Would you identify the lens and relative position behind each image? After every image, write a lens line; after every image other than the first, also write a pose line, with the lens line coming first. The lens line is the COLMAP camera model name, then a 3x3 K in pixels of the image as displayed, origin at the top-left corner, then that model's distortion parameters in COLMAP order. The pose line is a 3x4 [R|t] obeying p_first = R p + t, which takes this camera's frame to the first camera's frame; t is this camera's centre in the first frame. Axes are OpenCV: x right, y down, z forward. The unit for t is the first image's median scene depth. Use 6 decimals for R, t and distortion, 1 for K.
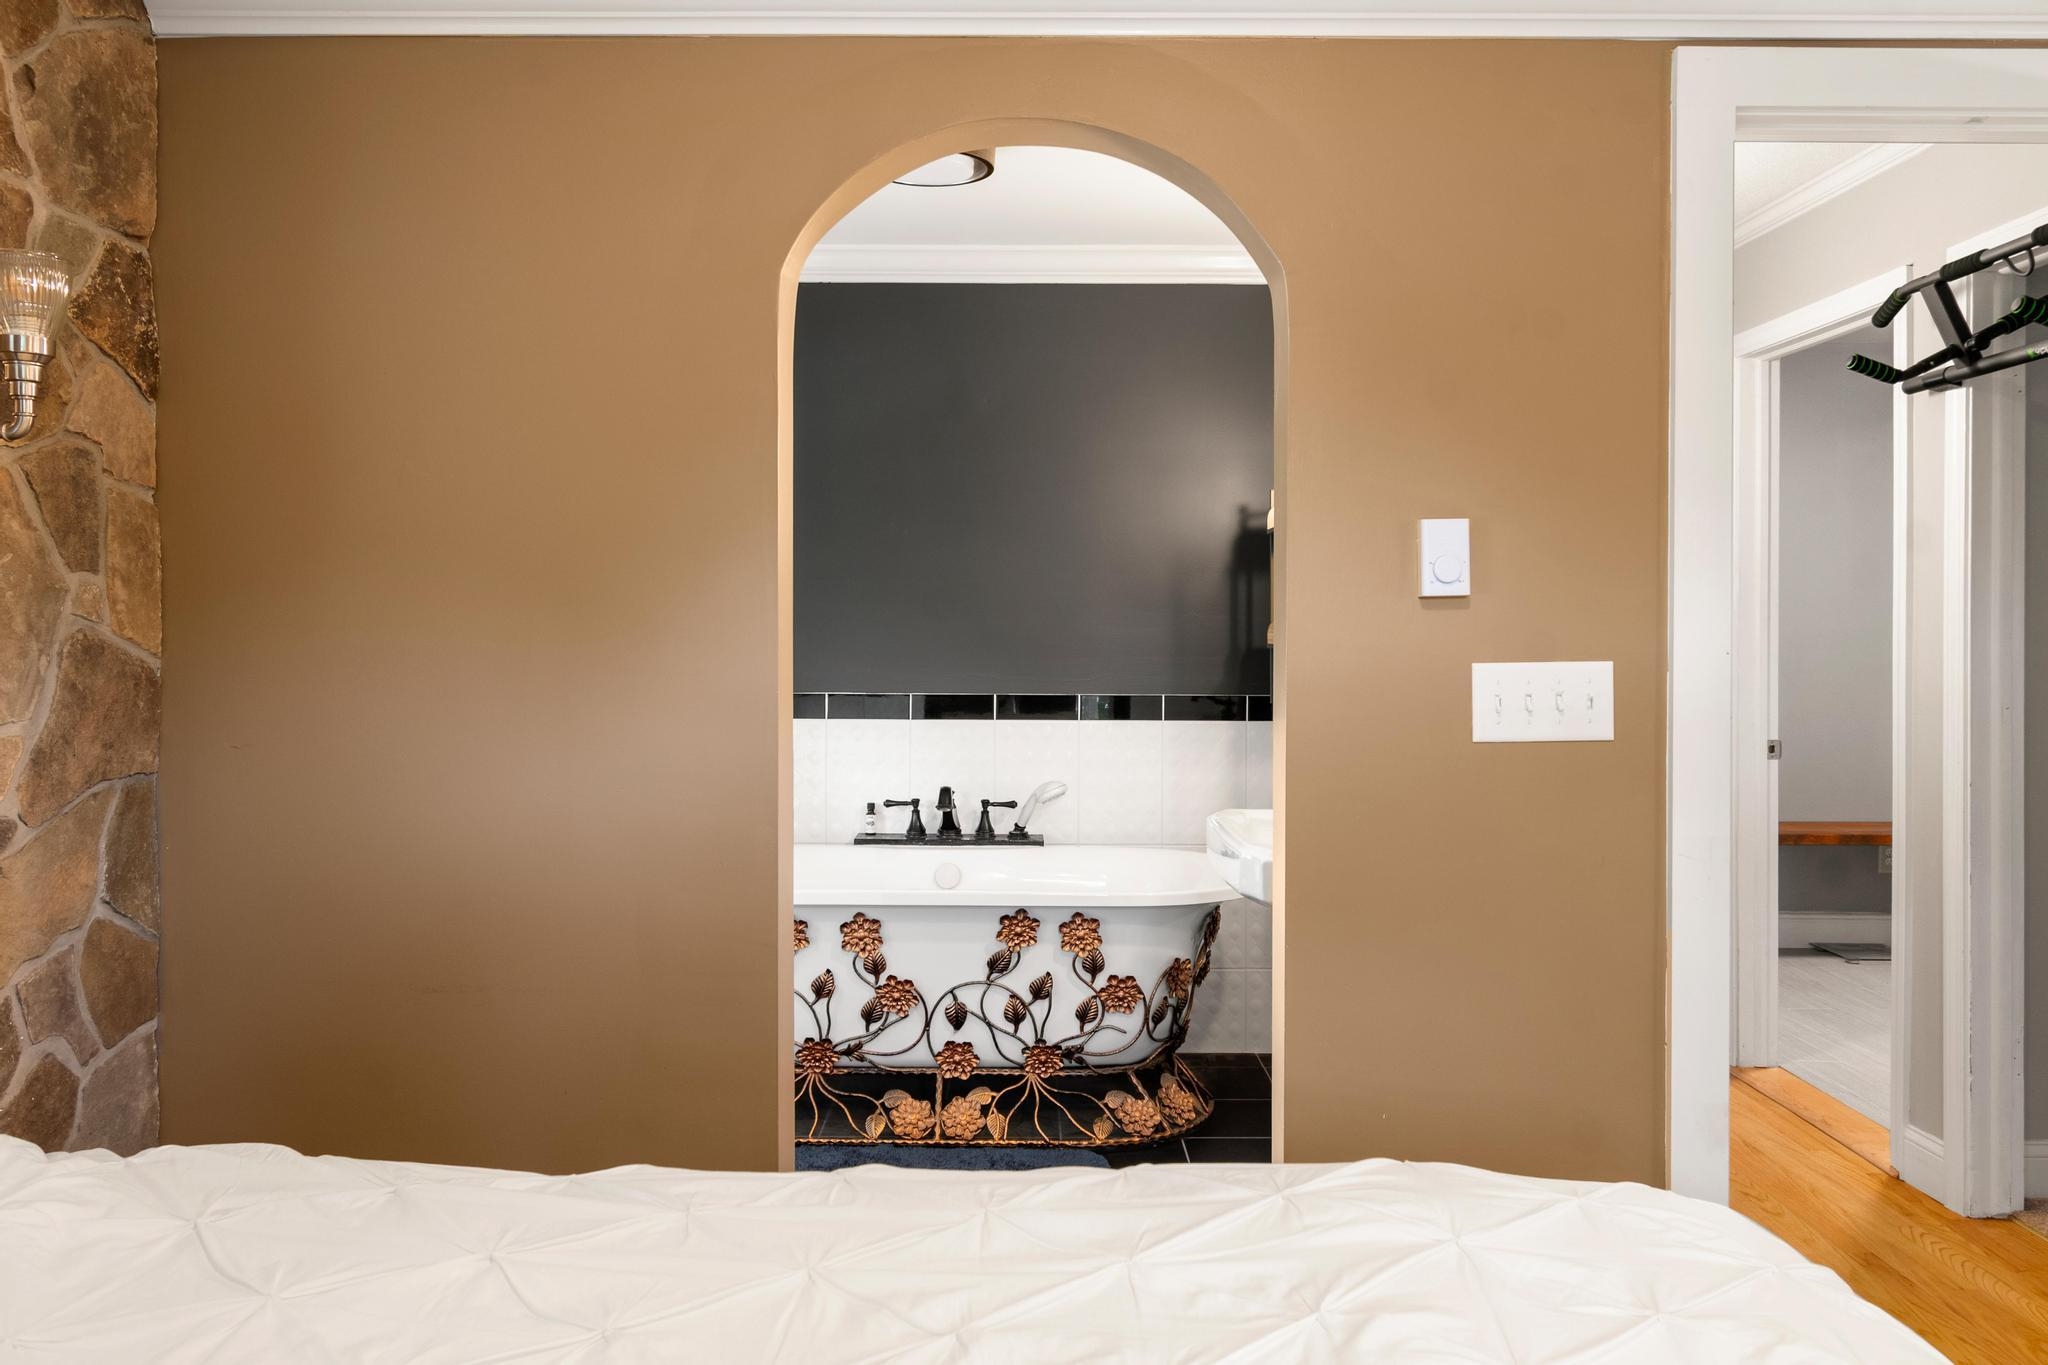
lens RADIAL K [[1464.0, 0, 1010.5], [0, 1464.0, 649.8], [0, 0, 1]] dist [0.007340, 0.004504]
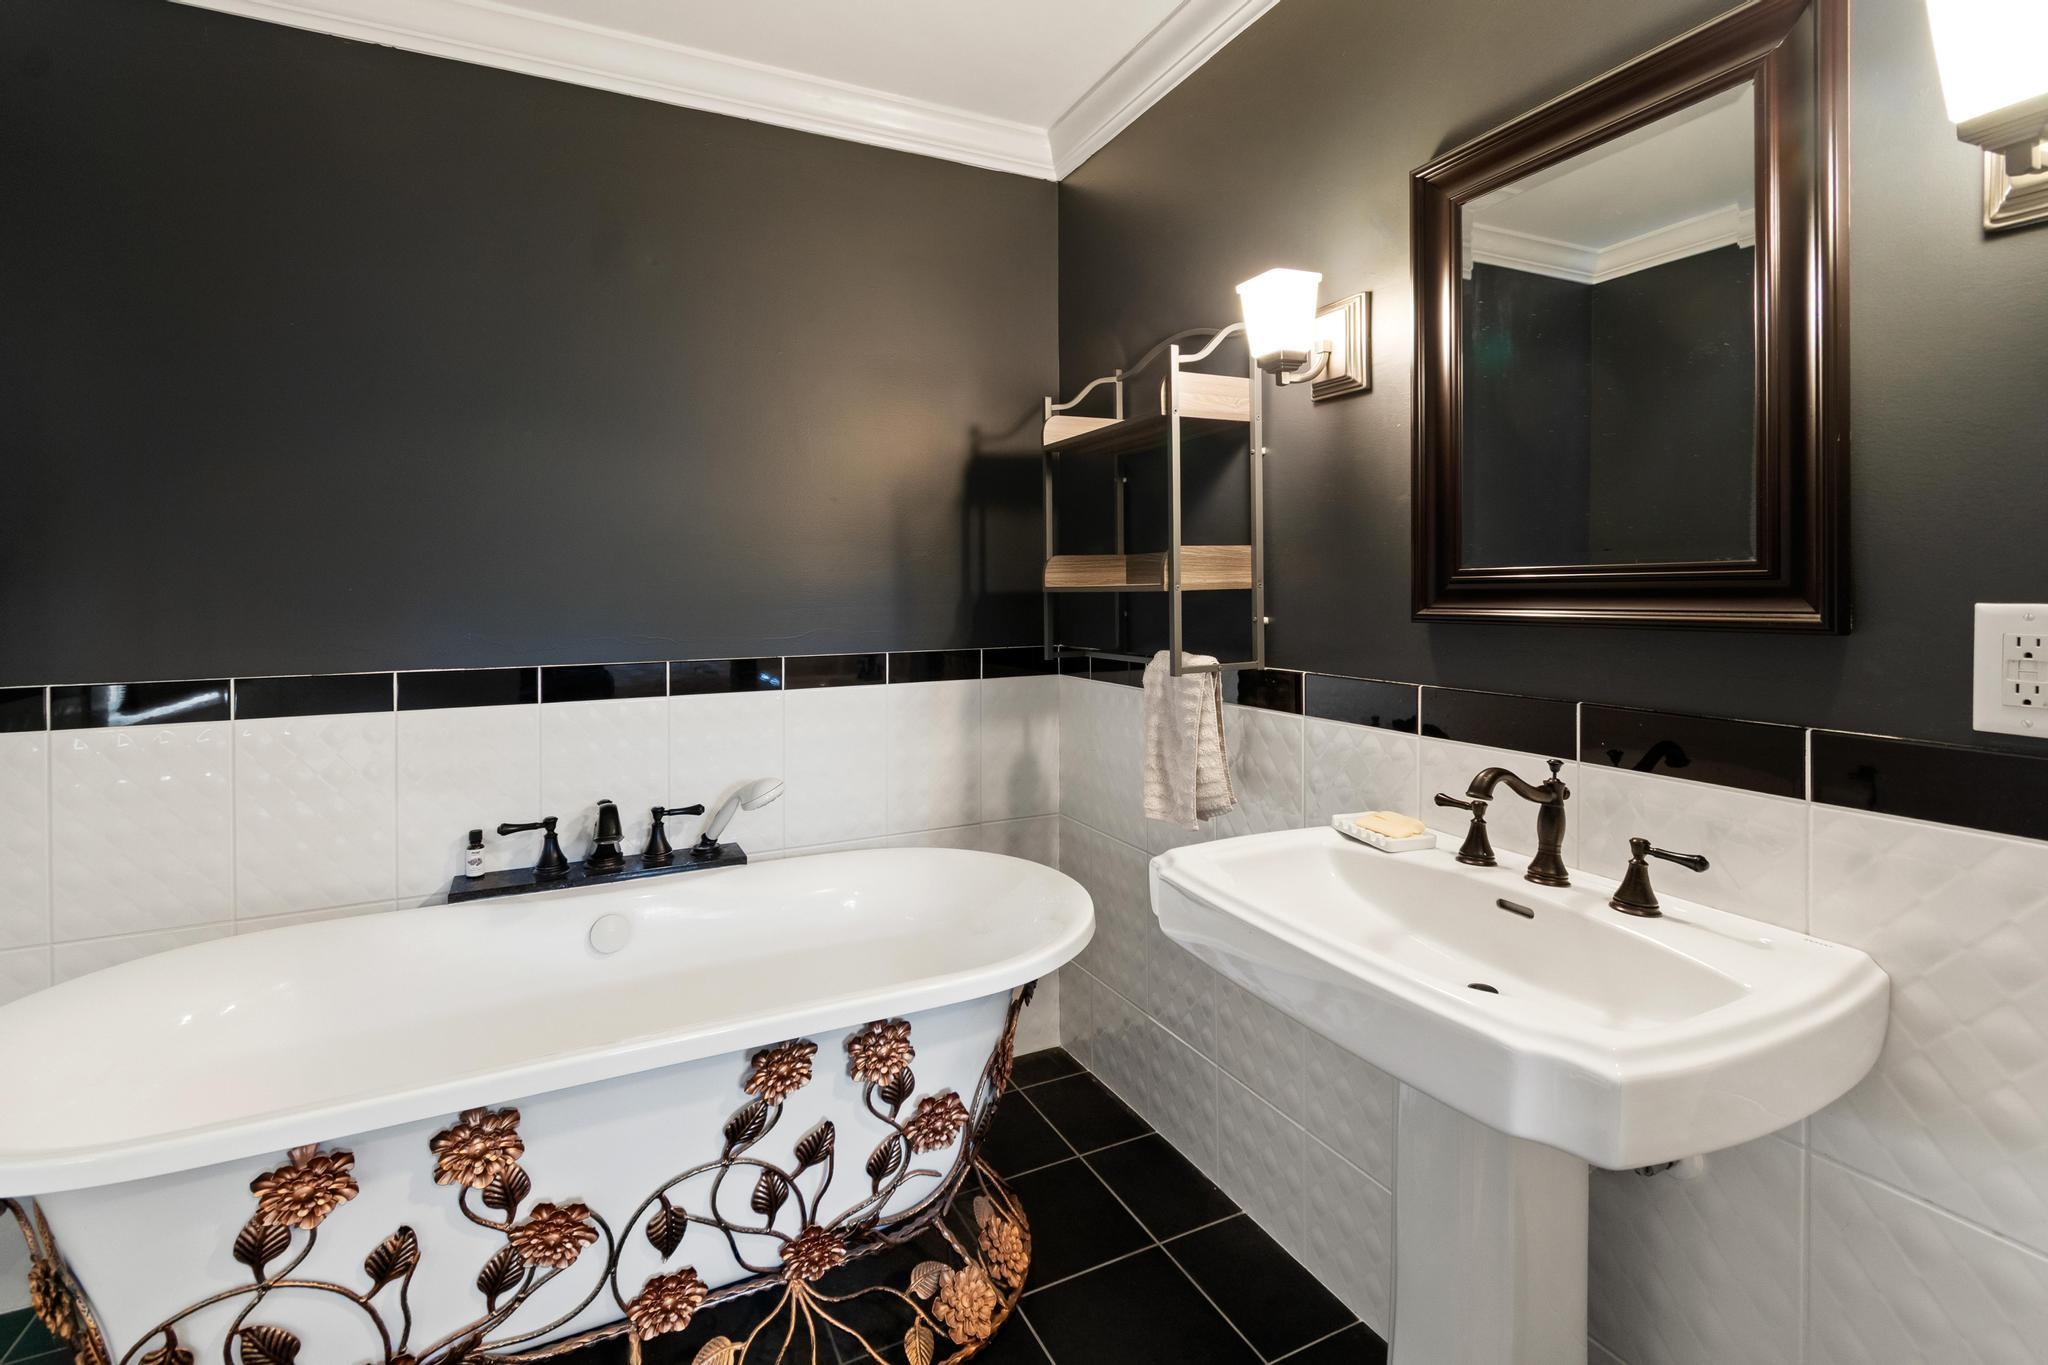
lens RADIAL K [[914.8, 0, 1006.5], [0, 914.8, 589.4], [0, 0, 1]] dist [0.003605, -0.001644]
pose [[0.895260, -0.012659, 0.445365, -0.074879], [0.018024, 0.999807, -0.007812, 0.000909], [-0.445180, 0.015021, 0.895315, 0.610234]]
